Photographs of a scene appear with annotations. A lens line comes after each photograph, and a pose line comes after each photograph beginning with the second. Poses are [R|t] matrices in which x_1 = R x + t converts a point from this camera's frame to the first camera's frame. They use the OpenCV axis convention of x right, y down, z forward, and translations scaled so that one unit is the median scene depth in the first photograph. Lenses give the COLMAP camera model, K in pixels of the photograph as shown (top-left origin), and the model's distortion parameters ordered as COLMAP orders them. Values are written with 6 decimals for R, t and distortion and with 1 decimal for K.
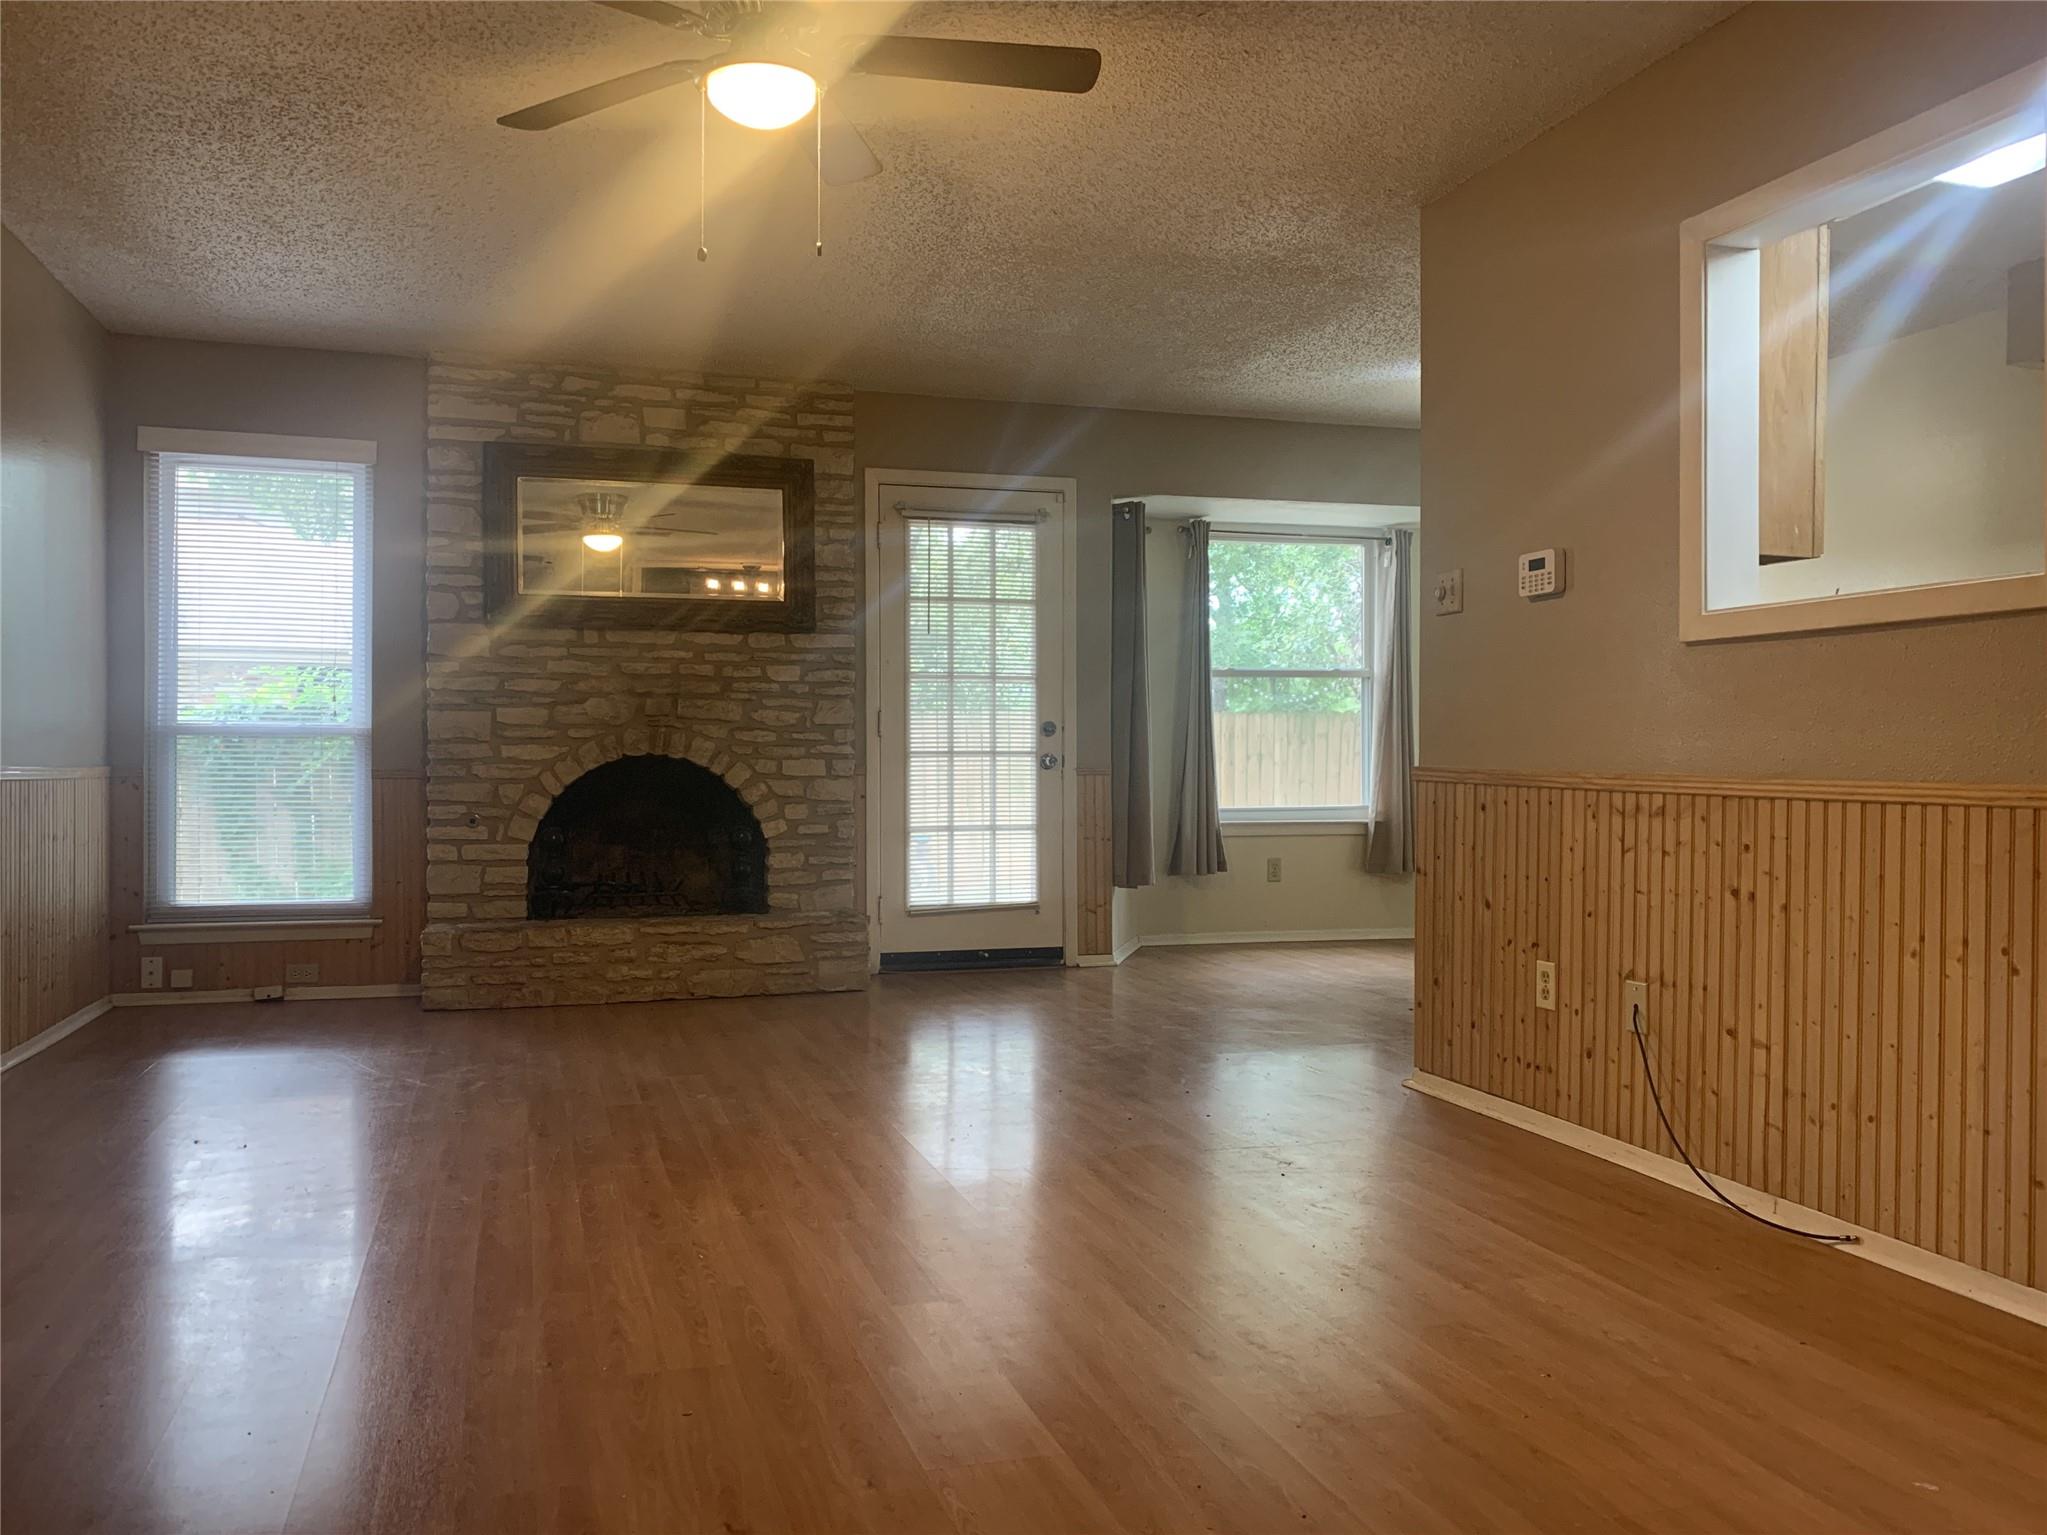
lens RADIAL K [[1571.1, 0, 1023.5], [0, 1571.1, 767.5], [0, 0, 1]] dist [0.006541, -0.000550]
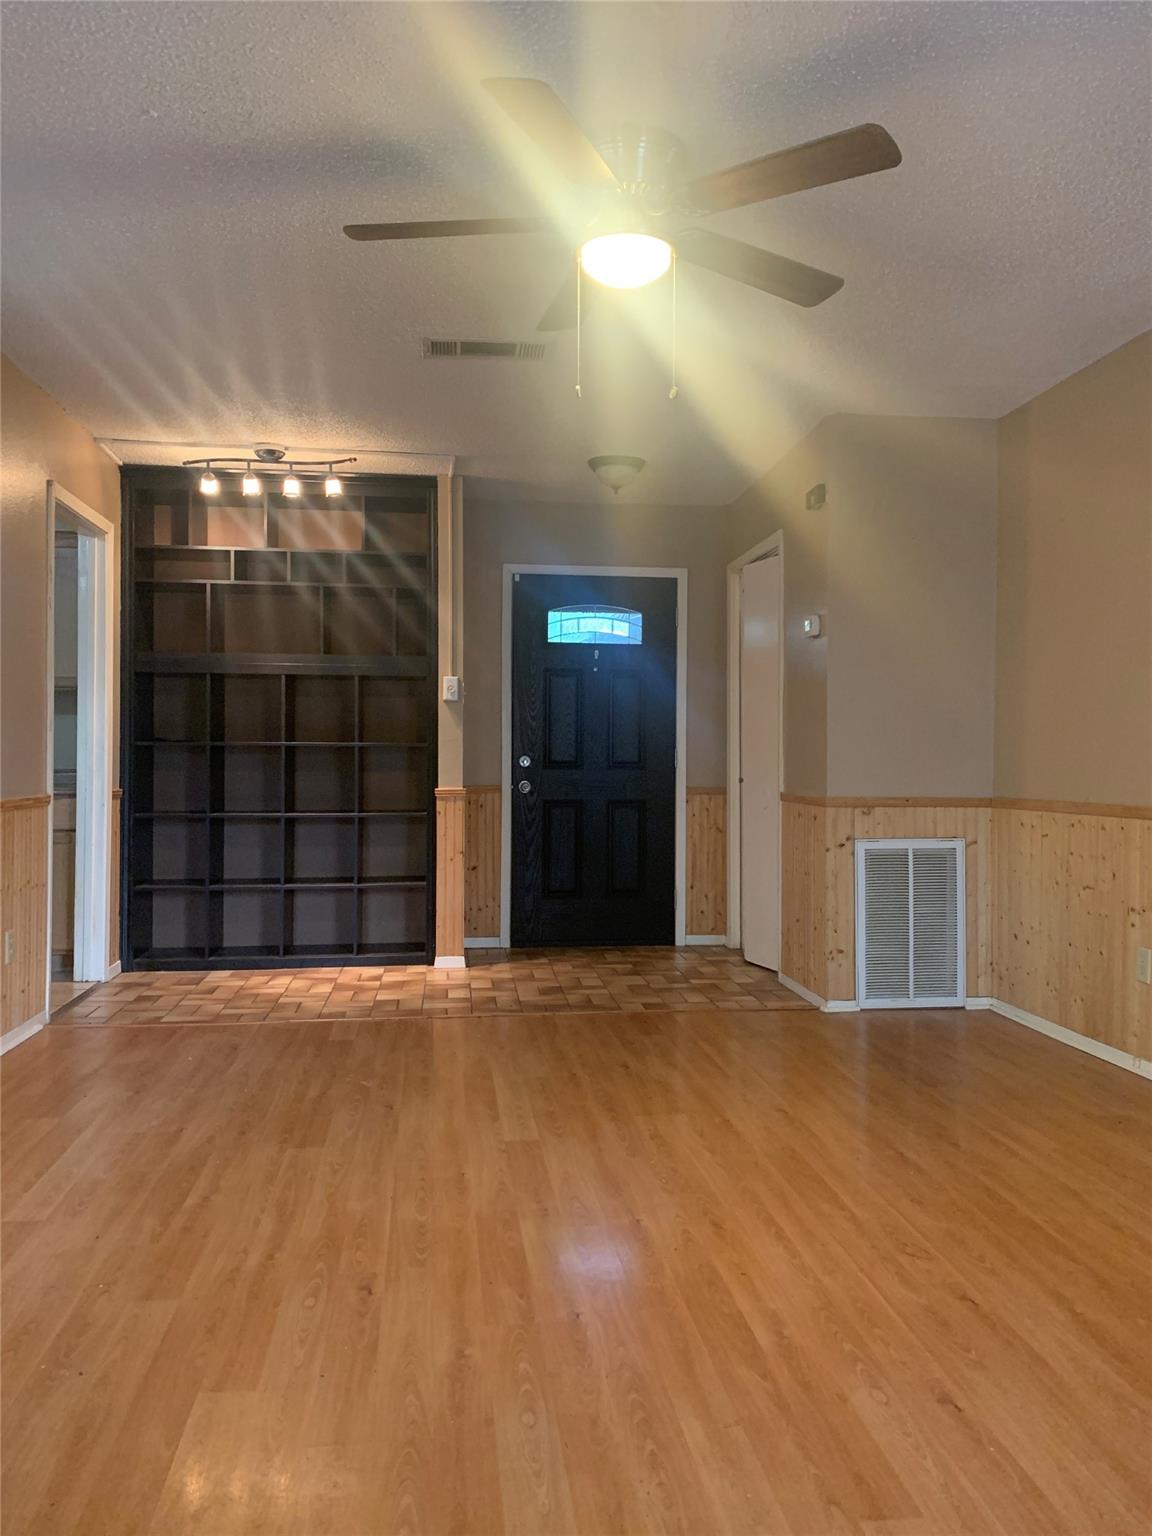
lens RADIAL K [[1178.9, 0, 575.1], [0, 1178.9, 762.7], [0, 0, 1]] dist [0.006541, -0.000550]
pose [[-0.981355, -0.007525, 0.192055, -0.299567], [-0.005471, 0.999922, 0.011221, -0.050932], [-0.192124, 0.009961, -0.981320, 1.863567]]
